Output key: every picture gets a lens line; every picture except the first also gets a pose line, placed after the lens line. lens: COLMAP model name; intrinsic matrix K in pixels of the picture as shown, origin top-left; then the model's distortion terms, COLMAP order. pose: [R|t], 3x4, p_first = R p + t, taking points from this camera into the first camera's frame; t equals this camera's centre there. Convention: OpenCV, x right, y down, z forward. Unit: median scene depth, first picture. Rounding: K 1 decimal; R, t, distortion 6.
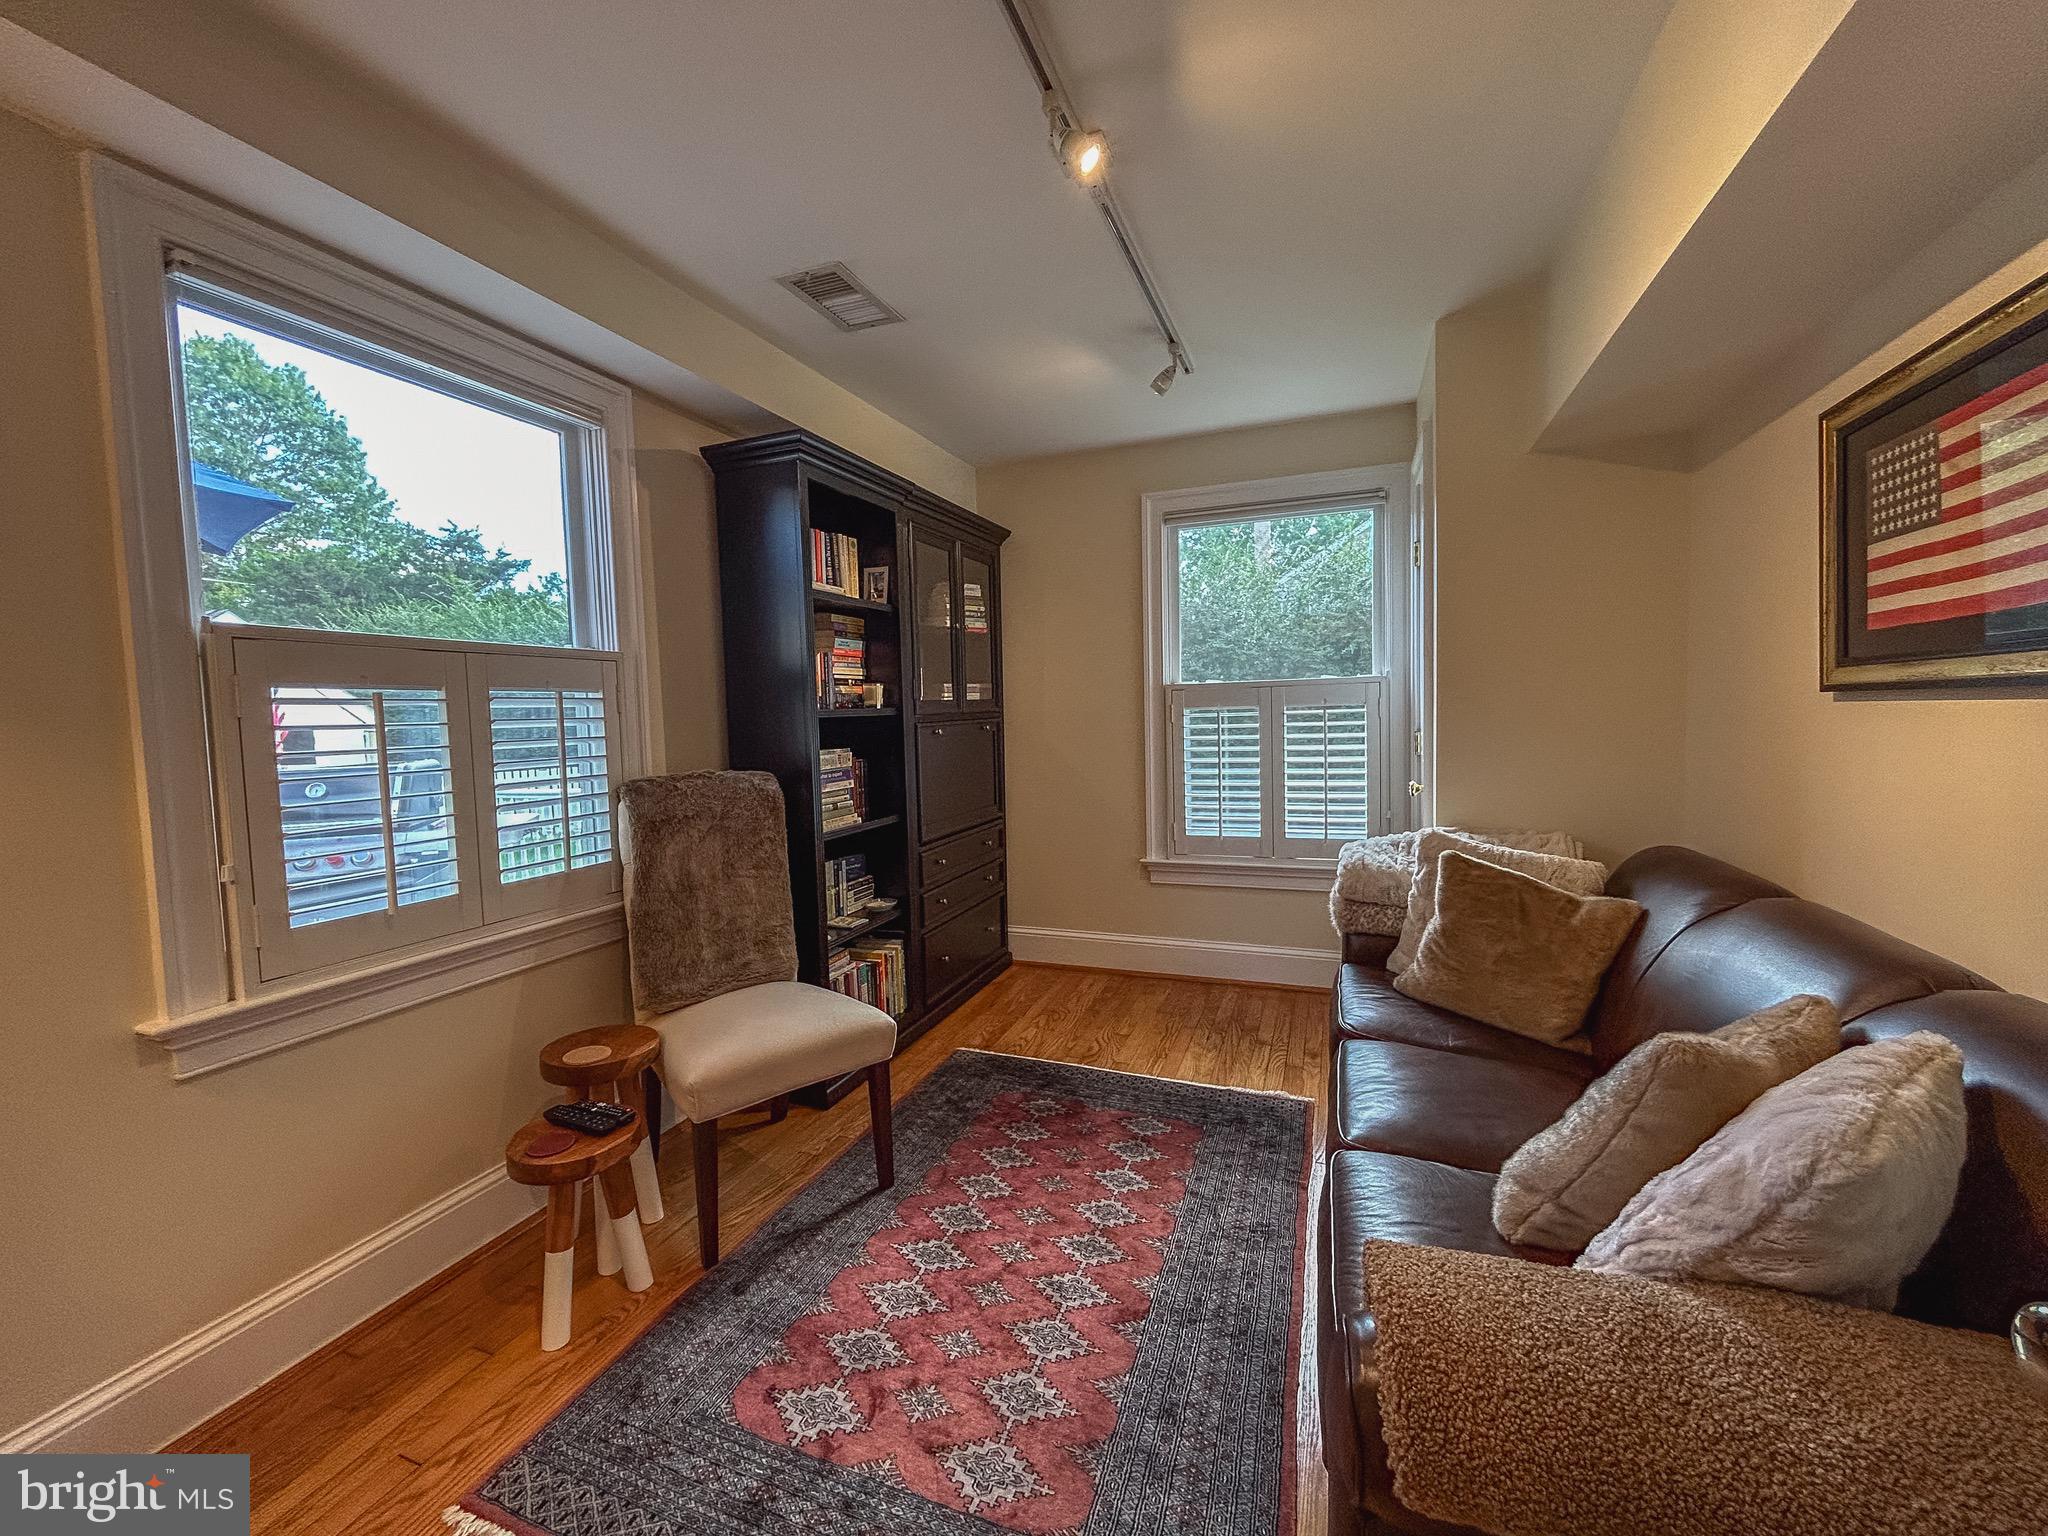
lens RADIAL K [[829.9, 0, 1019.2], [0, 829.9, 763.3], [0, 0, 1]] dist [0.002949, 0.000702]
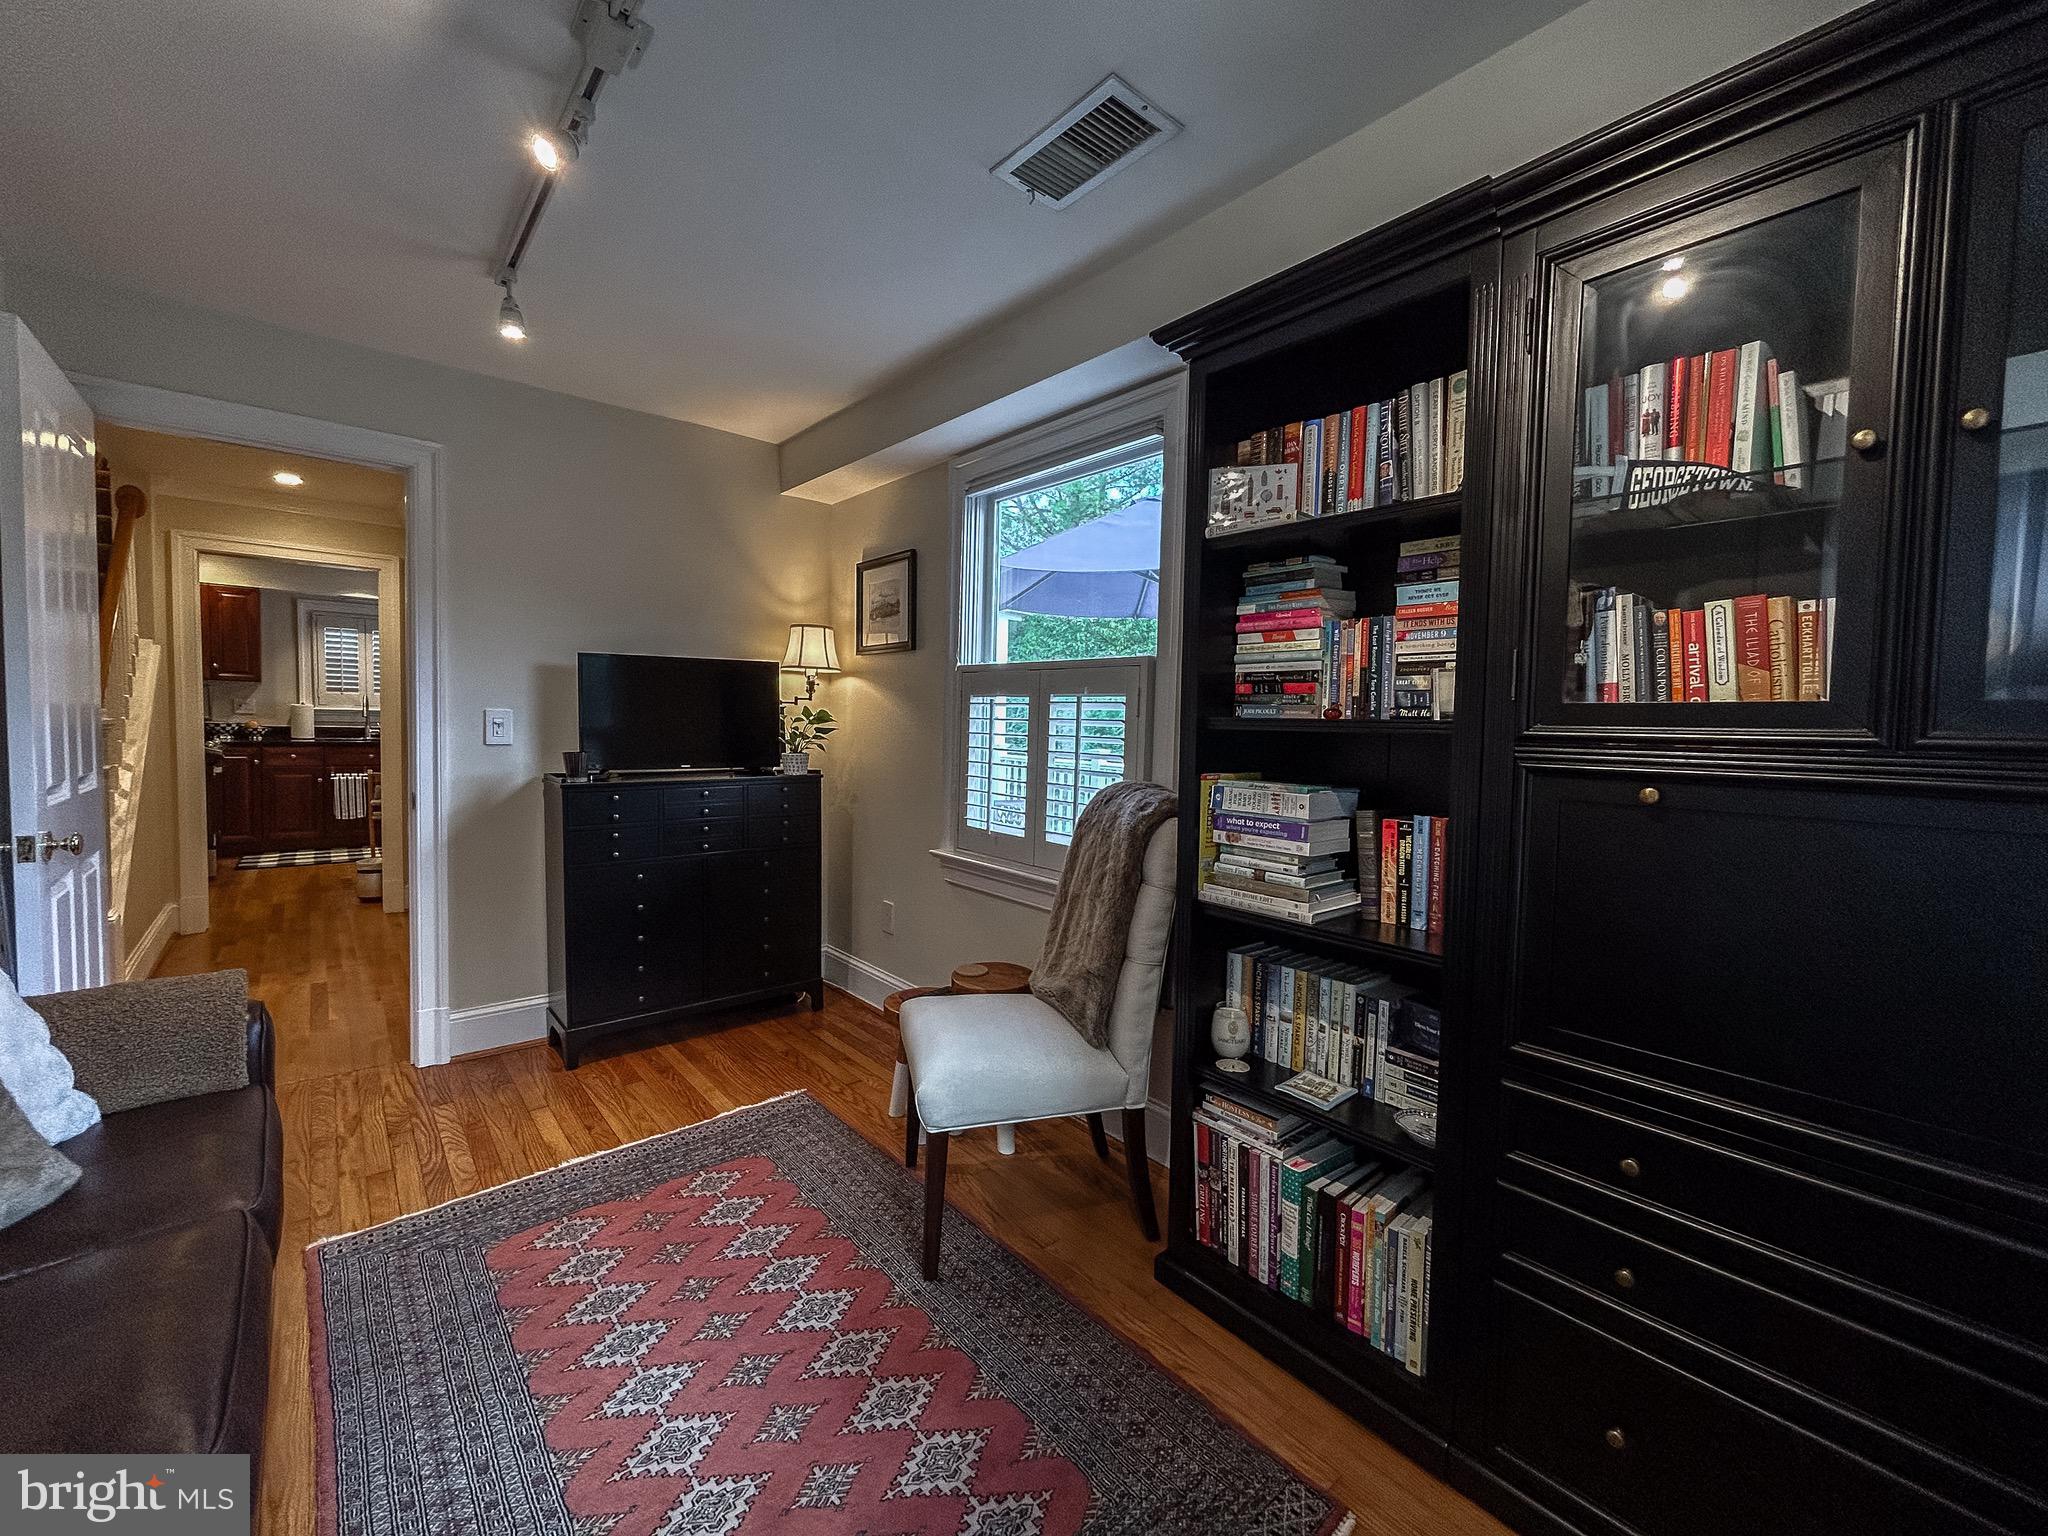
lens RADIAL K [[829.9, 0, 1019.2], [0, 829.9, 763.3], [0, 0, 1]] dist [0.002949, 0.000702]
pose [[-0.481251, 0.068044, -0.873938, 0.459488], [-0.061185, 0.991944, 0.110925, -0.102233], [0.874445, 0.106855, -0.473210, 1.297046]]
